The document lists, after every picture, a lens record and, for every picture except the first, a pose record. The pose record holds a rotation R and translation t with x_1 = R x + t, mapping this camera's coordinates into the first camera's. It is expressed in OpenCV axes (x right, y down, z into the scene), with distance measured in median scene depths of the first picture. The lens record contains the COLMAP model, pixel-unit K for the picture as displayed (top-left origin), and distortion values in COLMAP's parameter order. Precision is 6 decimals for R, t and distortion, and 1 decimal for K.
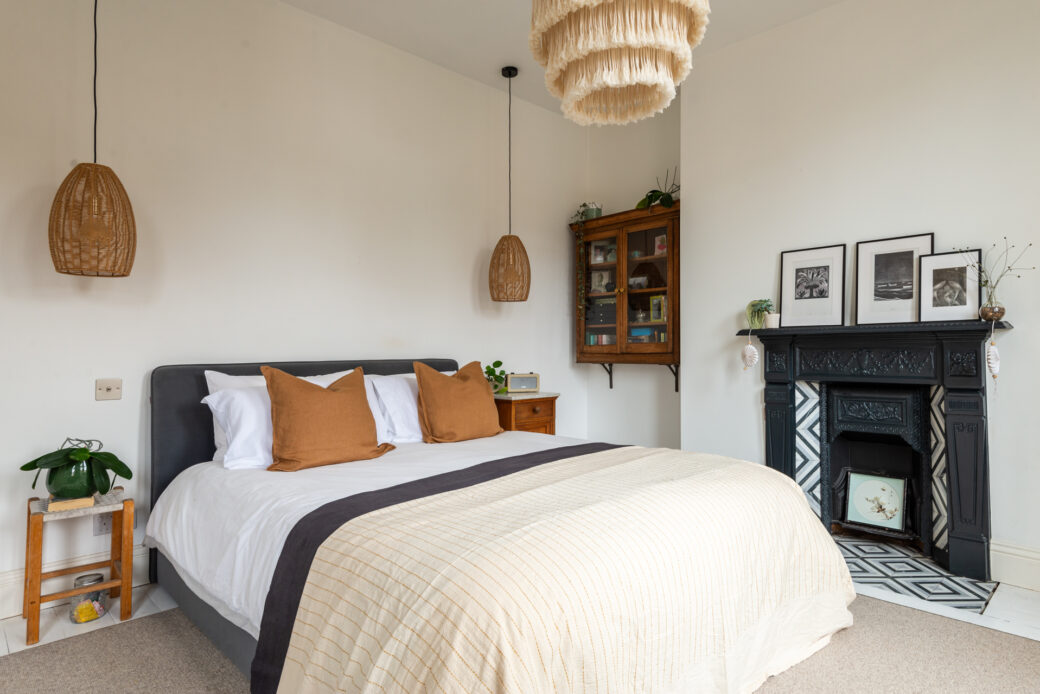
lens RADIAL K [[591.1, 0, 520.6], [0, 591.1, 345.5], [0, 0, 1]] dist [0.037888, -0.000122]
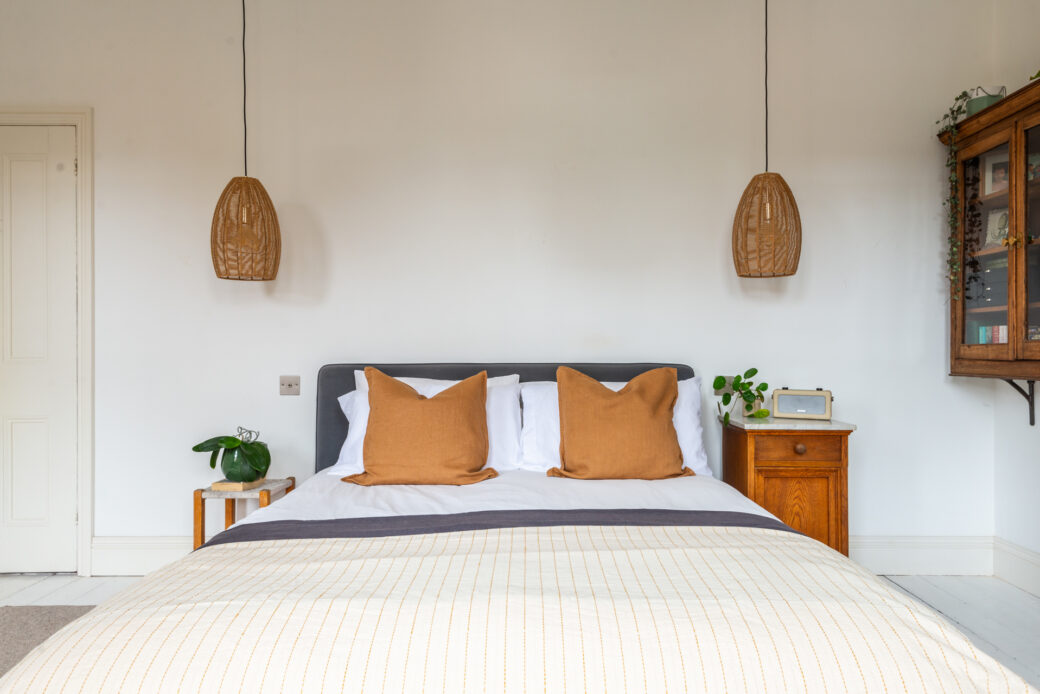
lens RADIAL K [[713.2, 0, 519.9], [0, 713.2, 346.2], [0, 0, 1]] dist [0.033039, -0.003165]
pose [[0.717025, 0.002353, -0.697044, 0.344593], [-0.002087, 0.999997, 0.001229, 0.001077], [0.697044, 0.000574, 0.717028, 0.260591]]
